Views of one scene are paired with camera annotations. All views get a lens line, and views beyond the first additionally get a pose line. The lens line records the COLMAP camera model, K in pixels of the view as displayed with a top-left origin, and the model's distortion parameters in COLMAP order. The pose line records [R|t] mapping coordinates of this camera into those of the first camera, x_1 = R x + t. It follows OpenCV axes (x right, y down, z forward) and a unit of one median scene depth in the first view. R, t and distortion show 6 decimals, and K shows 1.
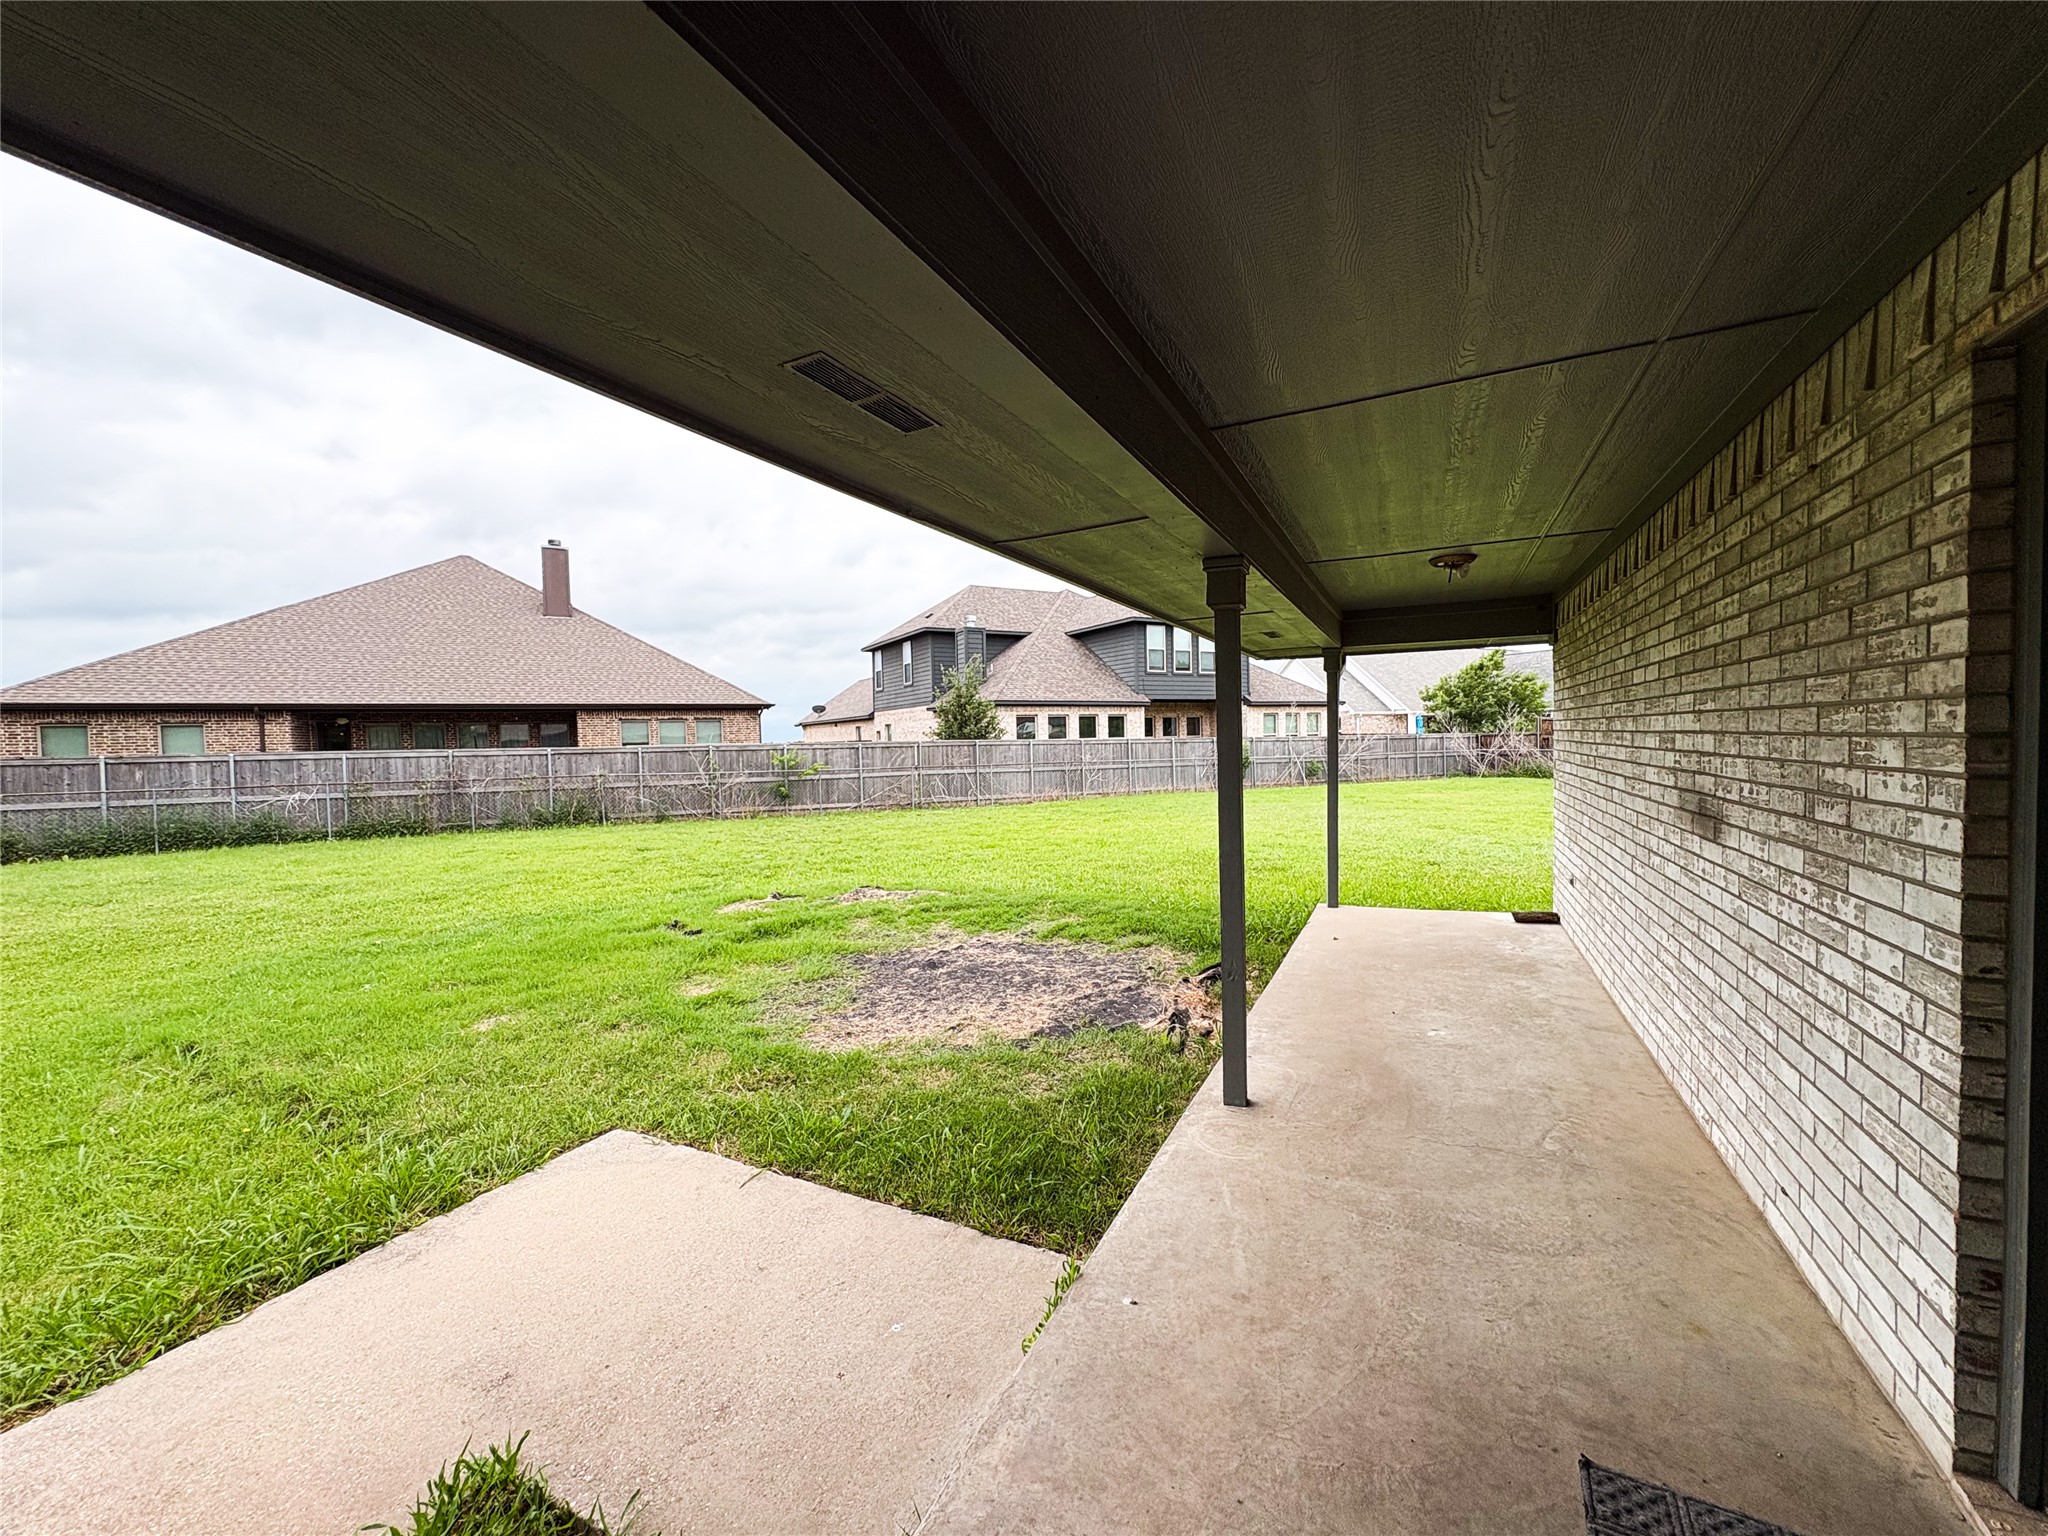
lens RADIAL K [[814.7, 0, 1018.7], [0, 814.7, 775.7], [0, 0, 1]] dist [-0.003088, 0.000041]
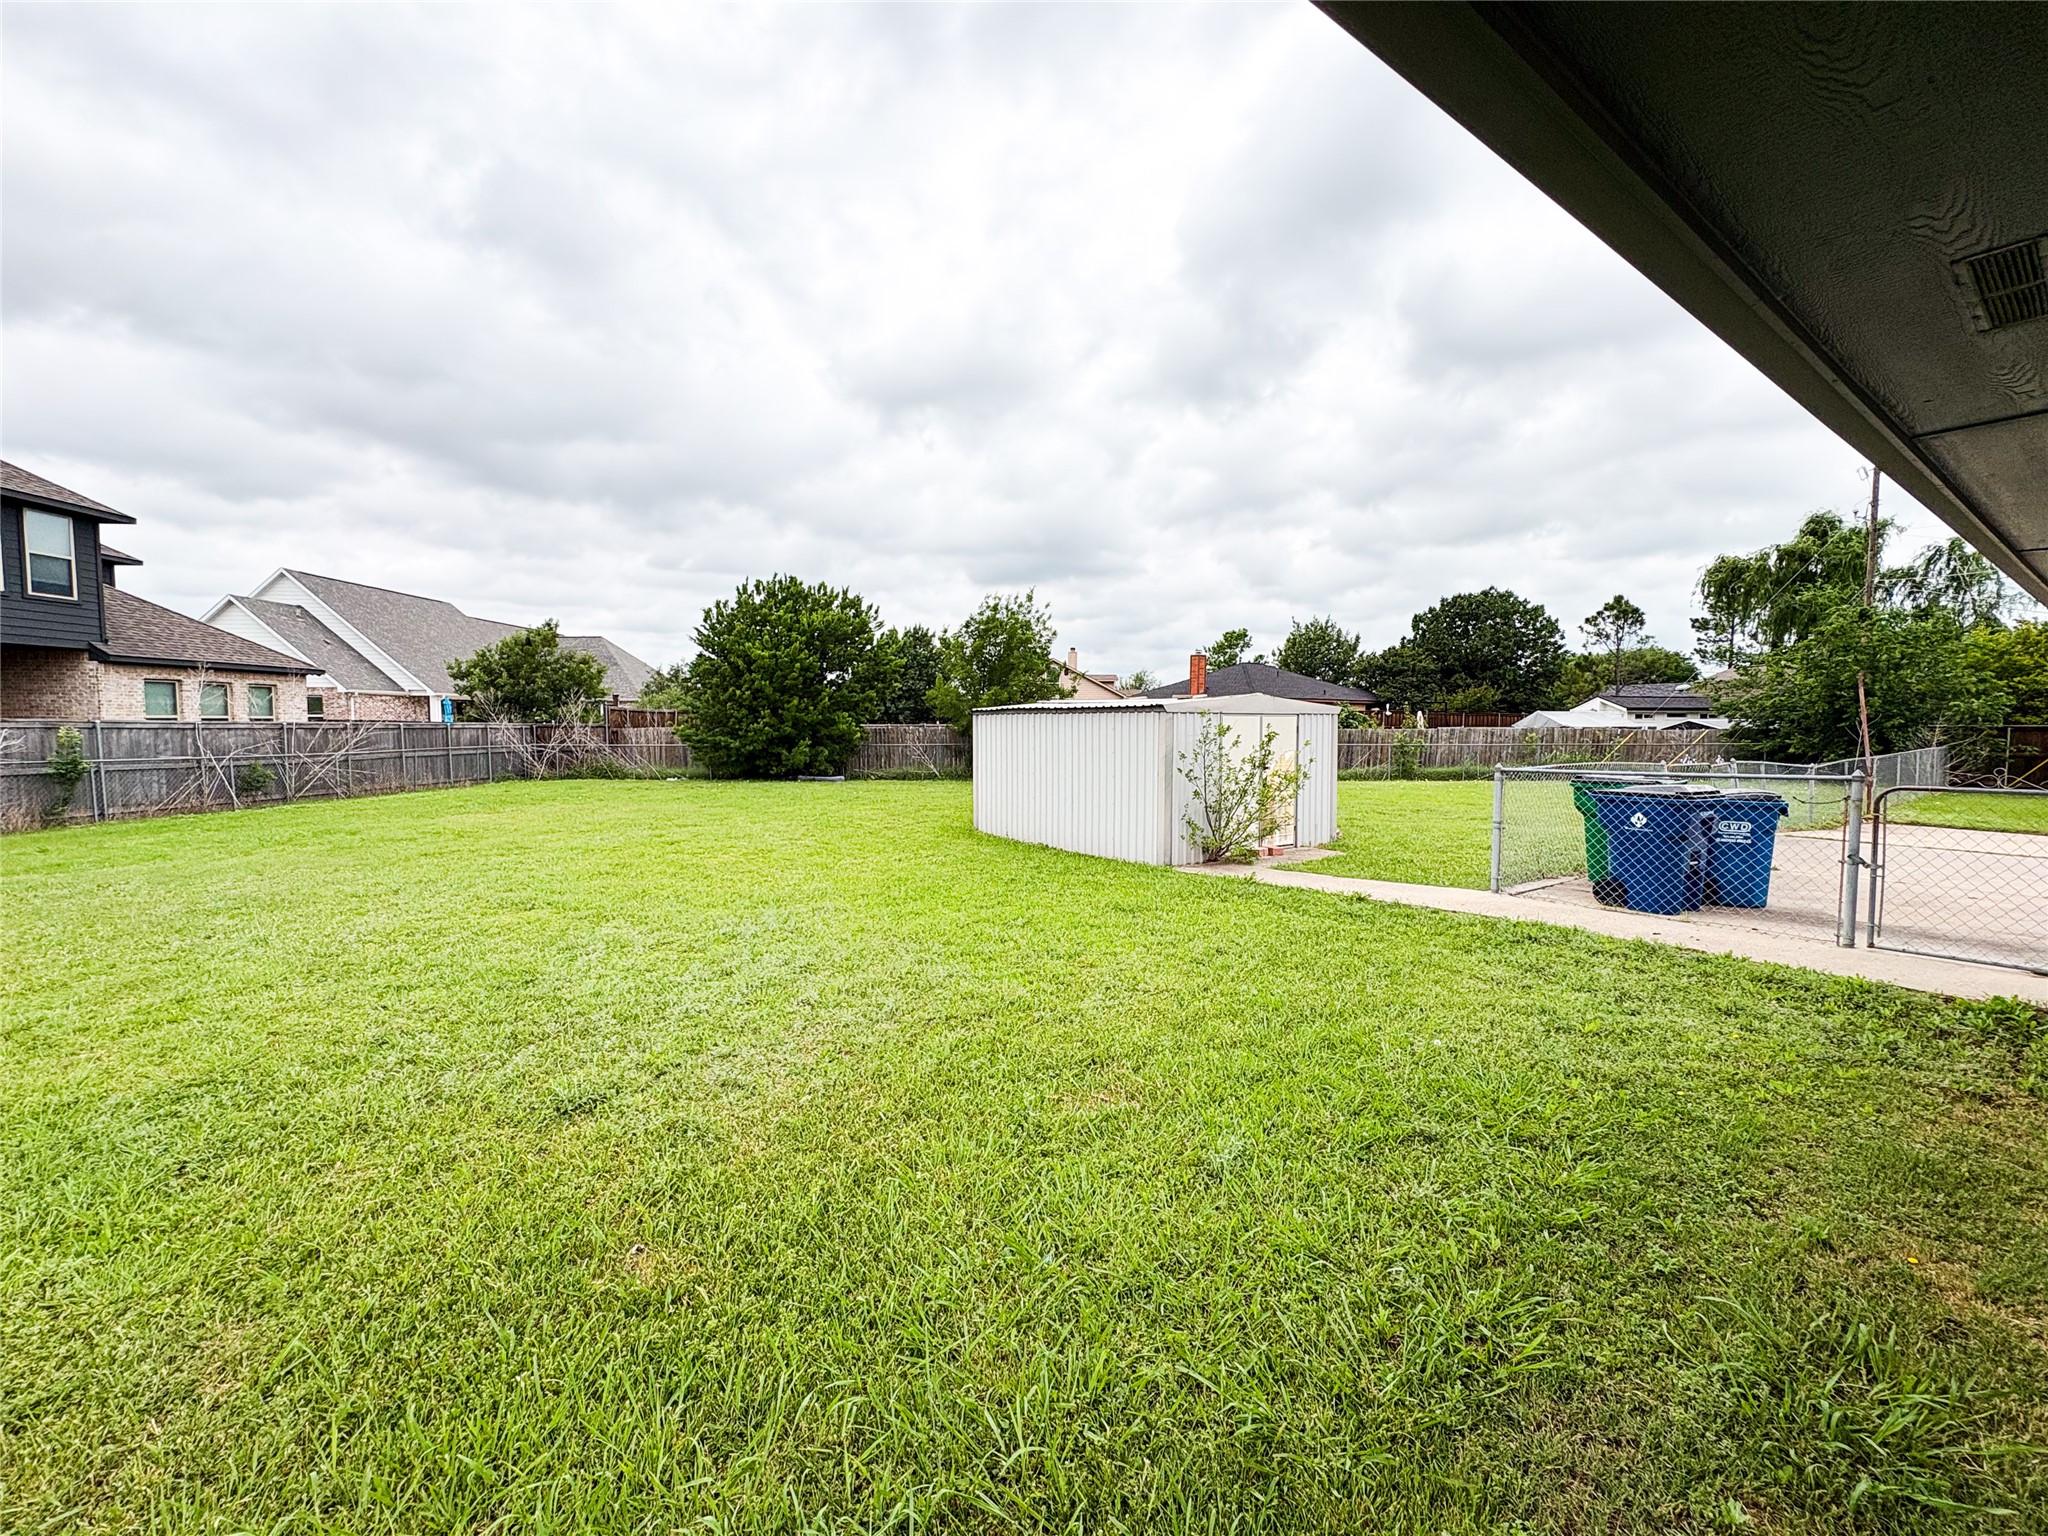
lens RADIAL K [[814.7, 0, 1029.8], [0, 814.7, 773.3], [0, 0, 1]] dist [-0.003088, 0.000041]
pose [[0.468166, -0.029073, 0.883162, 0.508779], [0.024269, 0.999505, 0.020038, -0.044206], [-0.883307, 0.012052, 0.468639, 1.119738]]
